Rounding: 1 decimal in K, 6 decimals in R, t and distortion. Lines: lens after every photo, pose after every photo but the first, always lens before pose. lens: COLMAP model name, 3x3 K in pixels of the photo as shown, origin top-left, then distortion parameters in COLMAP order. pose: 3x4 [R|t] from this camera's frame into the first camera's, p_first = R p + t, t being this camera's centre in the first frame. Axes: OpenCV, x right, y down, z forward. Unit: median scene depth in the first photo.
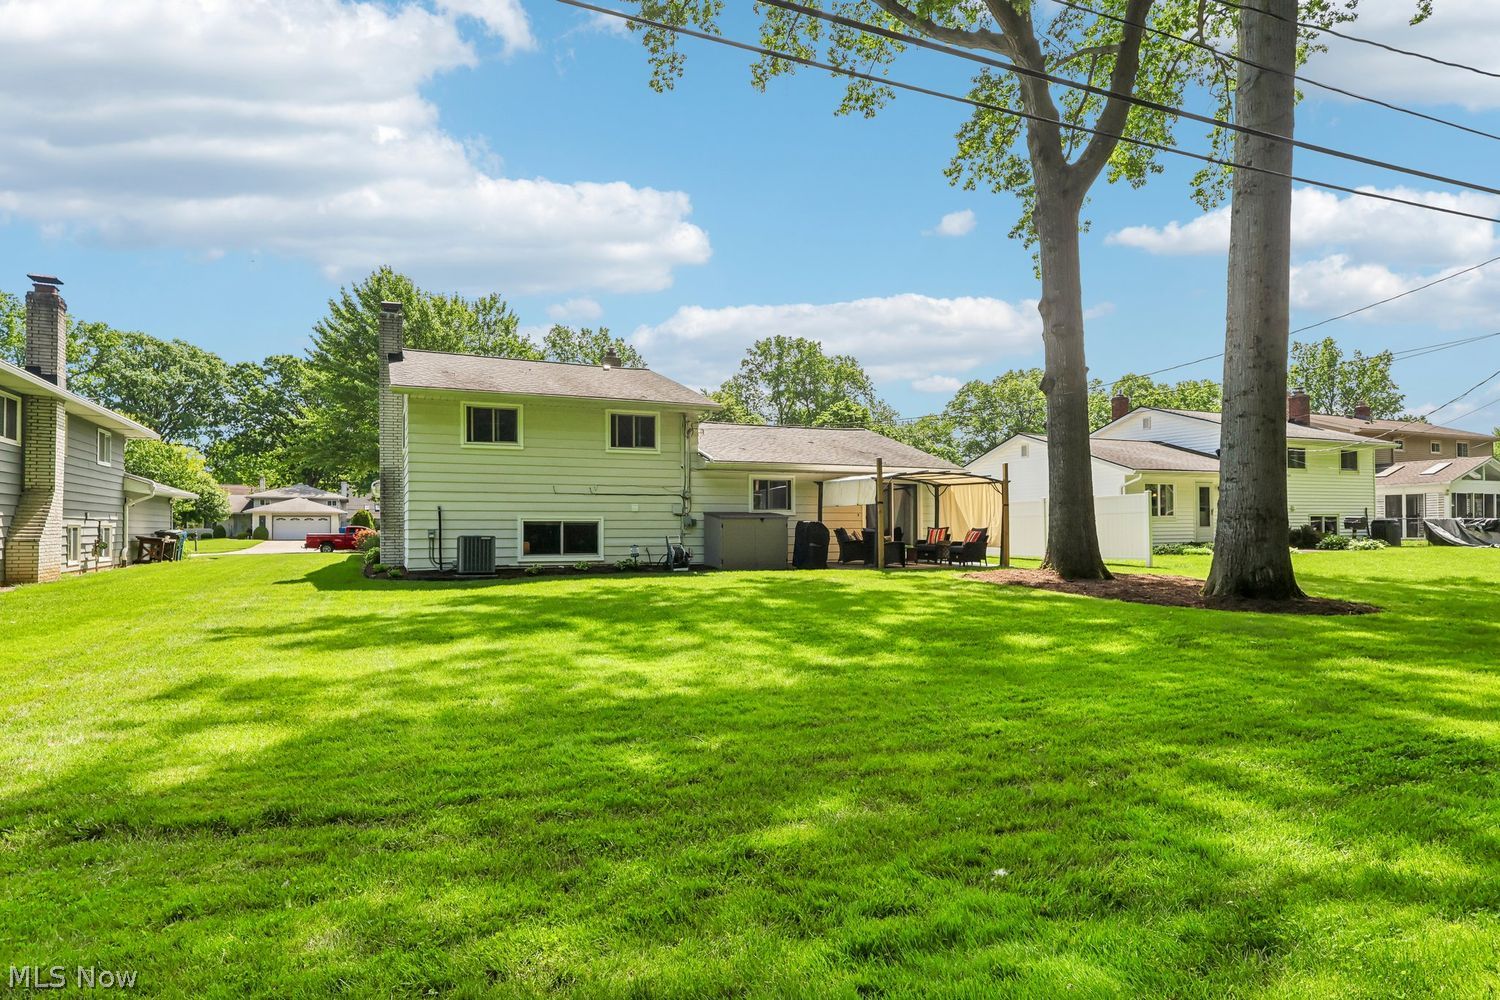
lens RADIAL K [[844.4, 0, 747.2], [0, 844.4, 515.0], [0, 0, 1]] dist [0.011875, 0.001063]
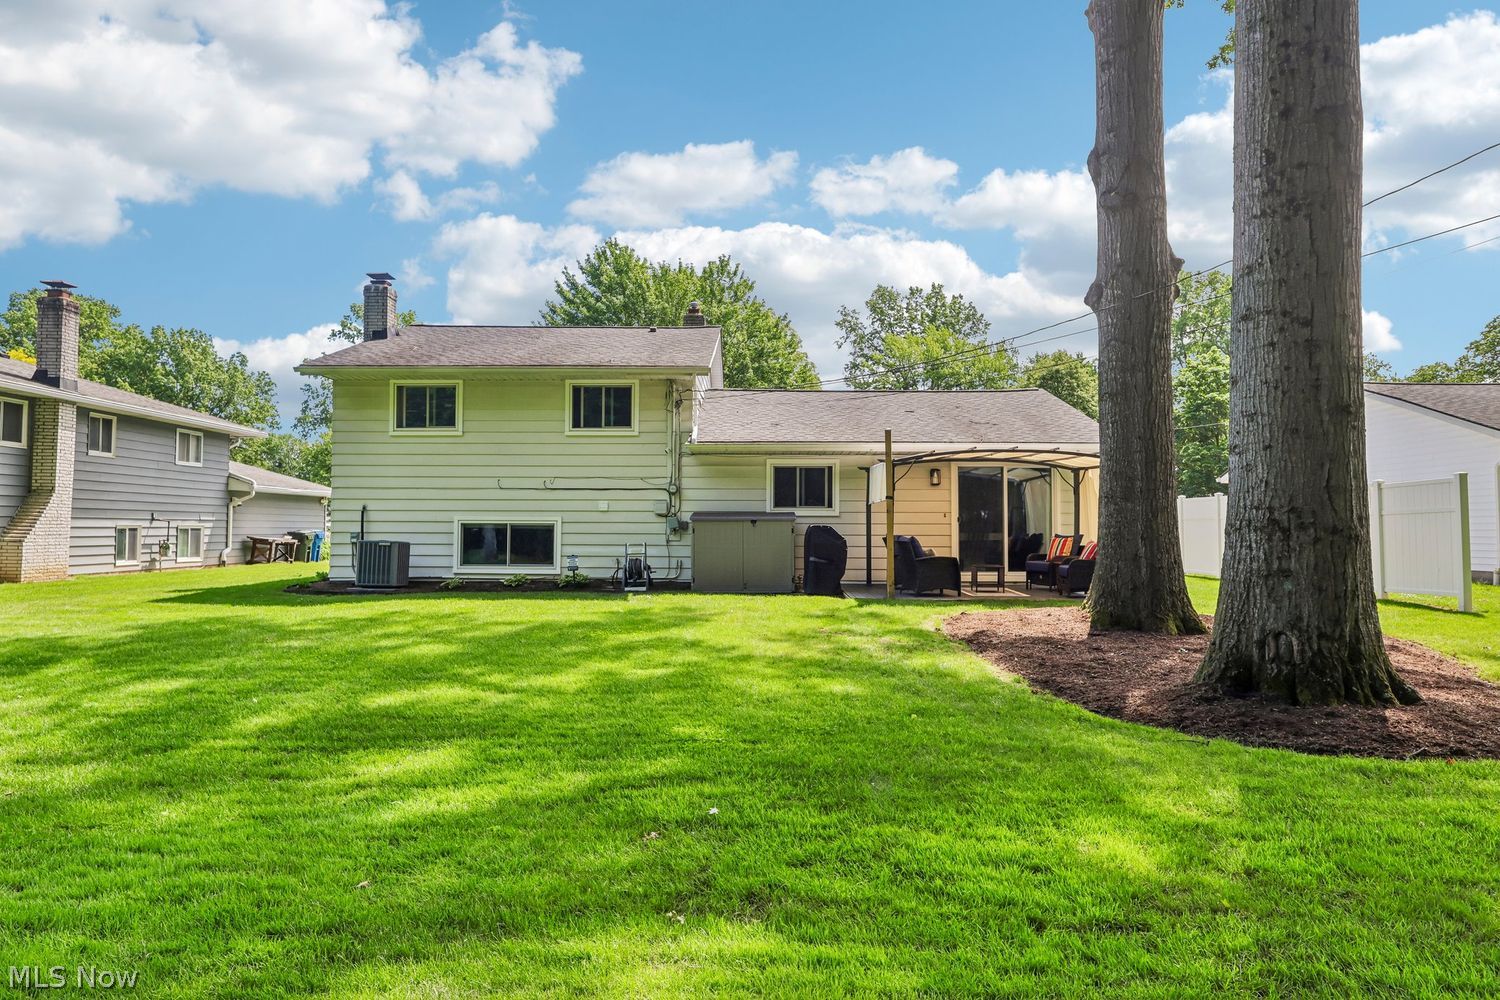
lens RADIAL K [[995.3, 0, 750.7], [0, 995.3, 490.5], [0, 0, 1]] dist [0.012468, -0.000988]
pose [[0.905944, -0.009929, -0.423282, 0.371269], [0.001474, 0.999793, -0.020299, -0.004160], [0.423395, 0.017766, 0.905771, 0.237024]]
